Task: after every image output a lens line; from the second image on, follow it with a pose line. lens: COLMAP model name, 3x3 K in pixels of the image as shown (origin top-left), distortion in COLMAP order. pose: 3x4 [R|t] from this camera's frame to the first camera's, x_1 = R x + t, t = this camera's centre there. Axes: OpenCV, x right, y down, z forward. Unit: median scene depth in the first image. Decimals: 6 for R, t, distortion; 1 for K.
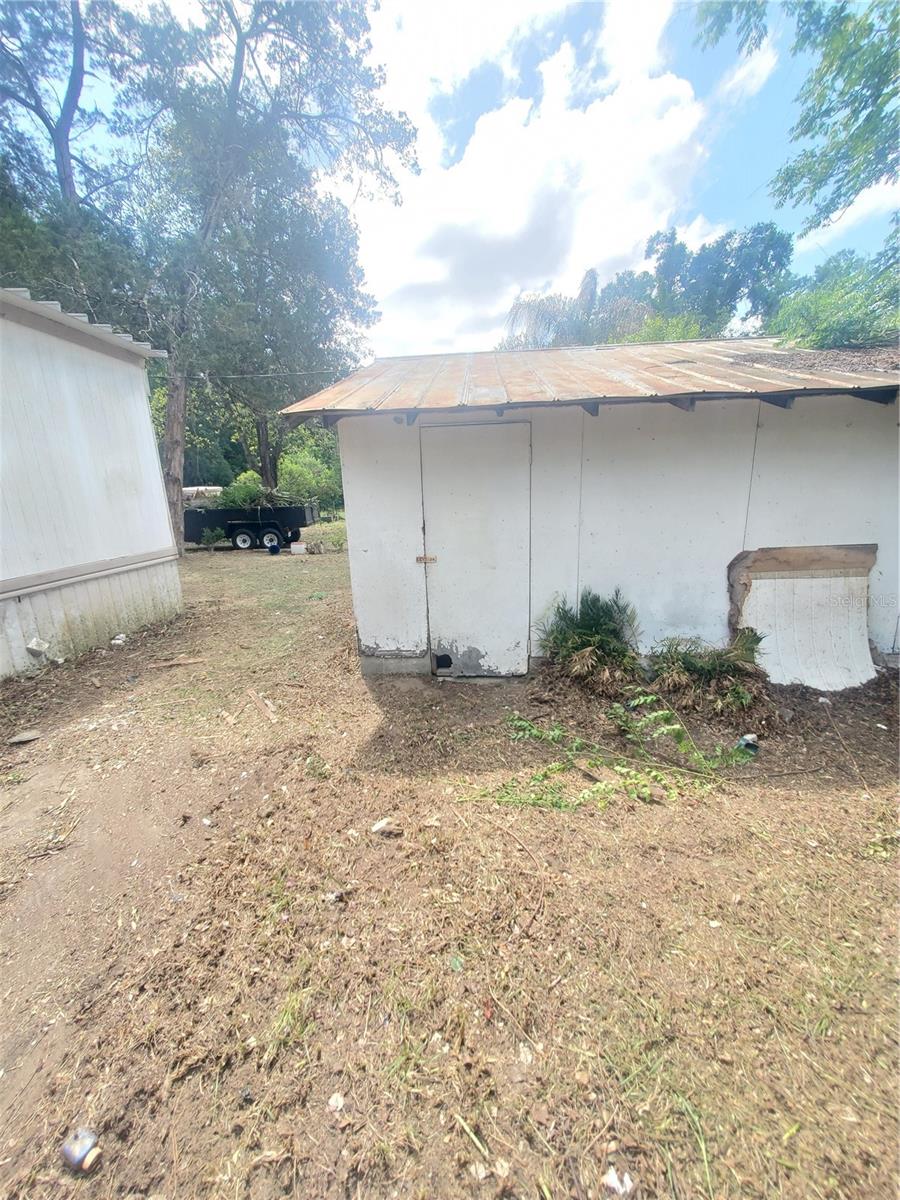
lens RADIAL K [[480.2, 0, 453.9], [0, 480.2, 606.5], [0, 0, 1]] dist [0.010197, -0.003441]
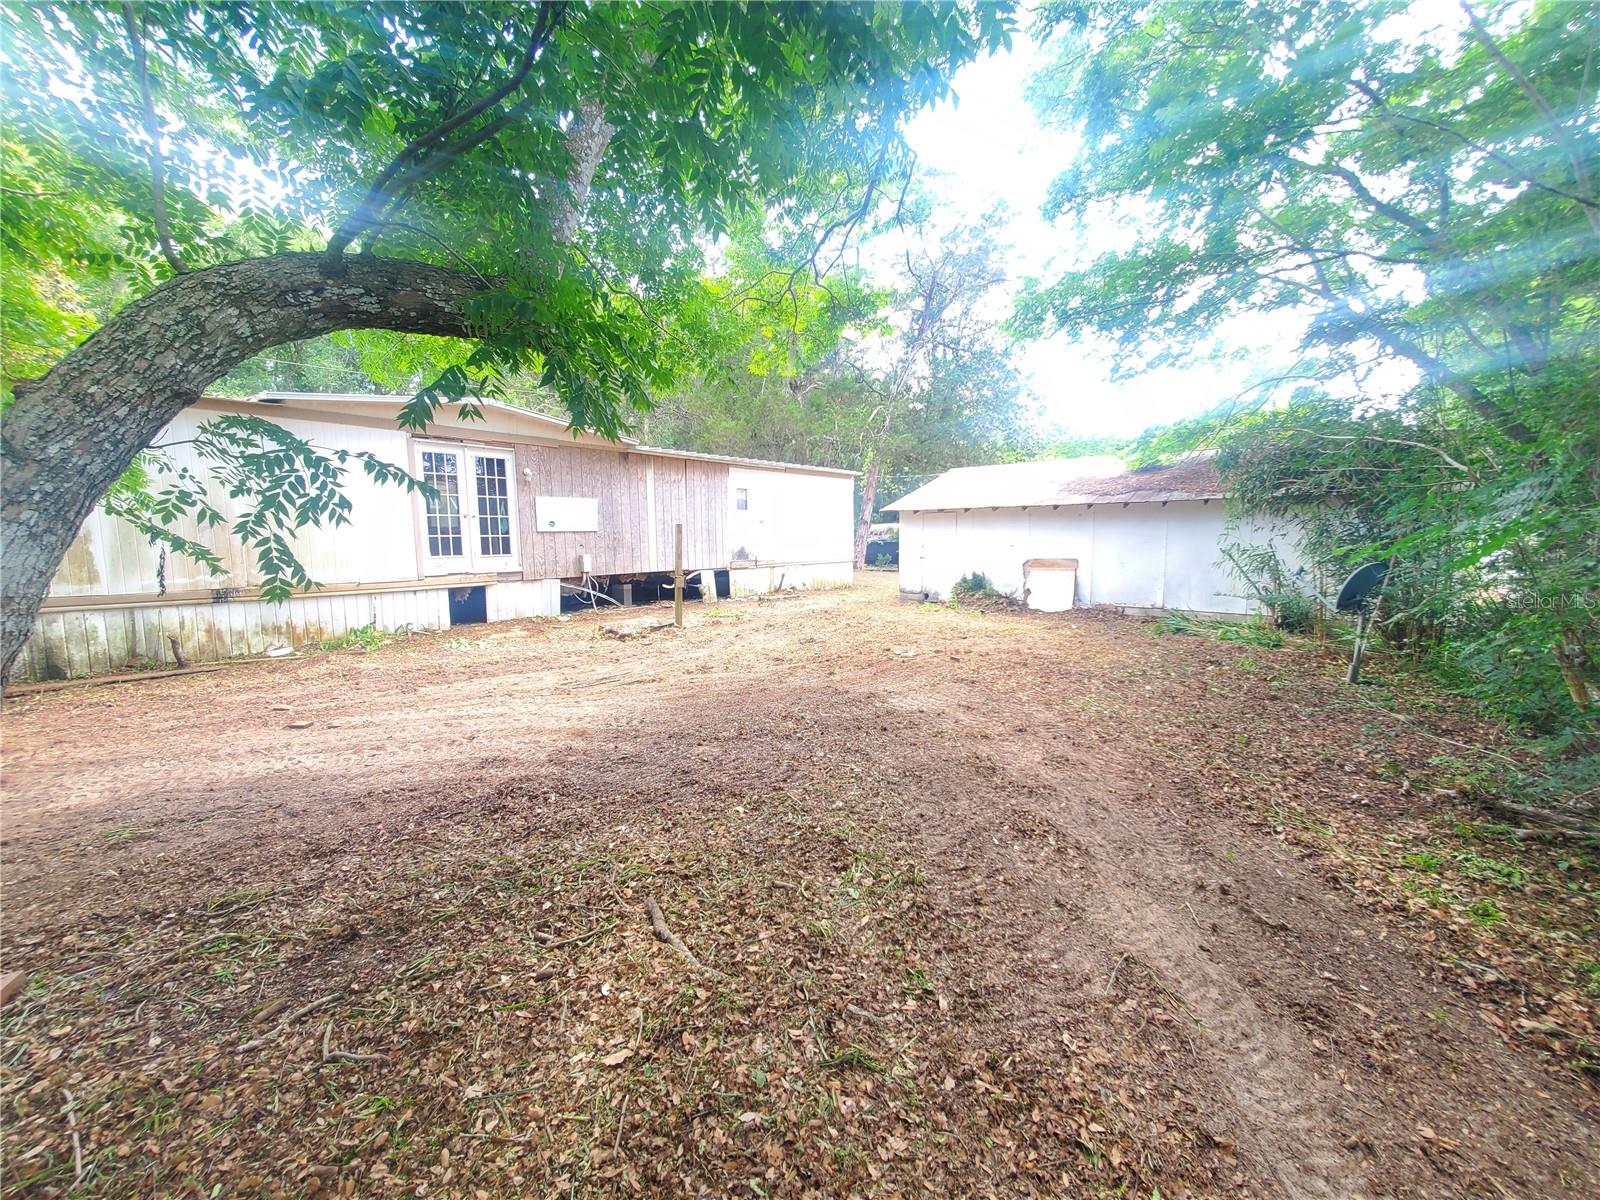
lens RADIAL K [[640.3, 0, 810.7], [0, 640.3, 609.3], [0, 0, 1]] dist [0.010197, -0.003441]
pose [[0.811604, 0.093931, -0.576607, 1.537444], [-0.154994, 0.986241, -0.057501, 0.498157], [0.563272, 0.136039, 0.814996, -2.302294]]
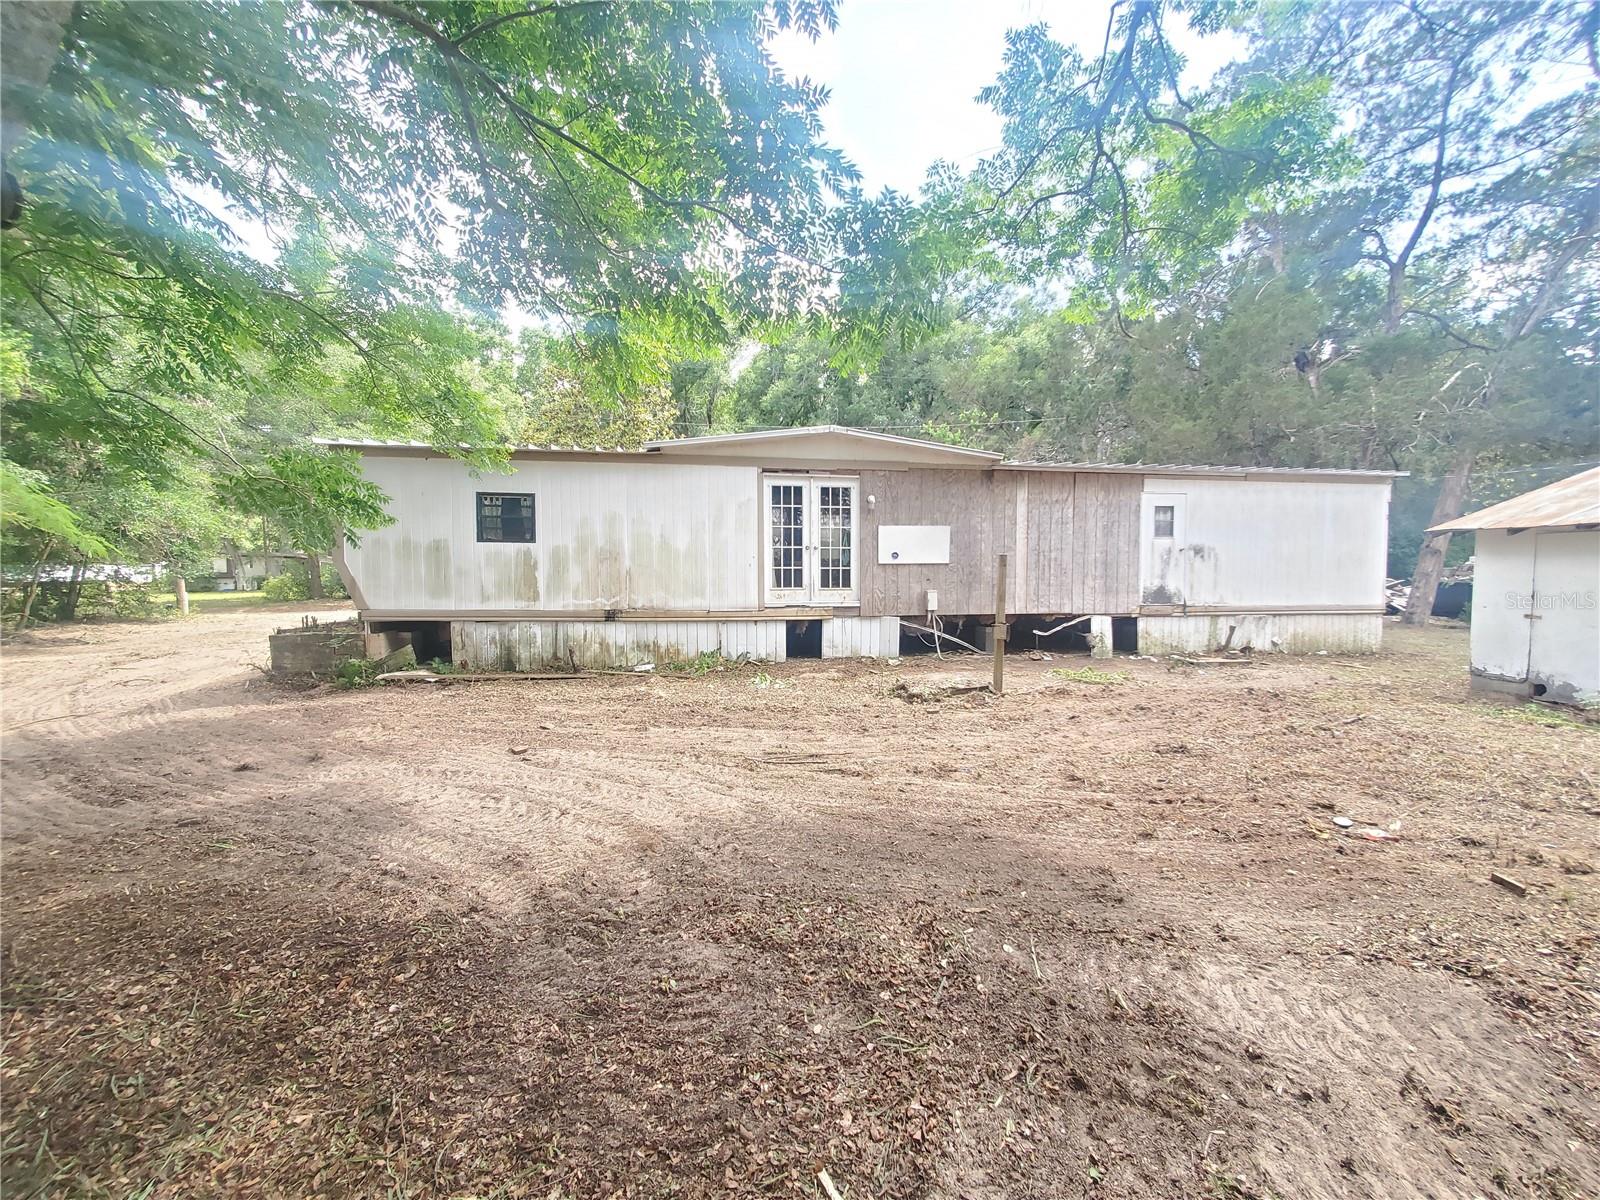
lens RADIAL K [[640.3, 0, 799.5], [0, 640.3, 600.5], [0, 0, 1]] dist [0.010197, -0.003441]
pose [[0.211580, 0.083390, -0.973797, 1.355542], [-0.239189, 0.970474, 0.031136, 0.324739], [0.947640, 0.226334, 0.225279, -1.575714]]
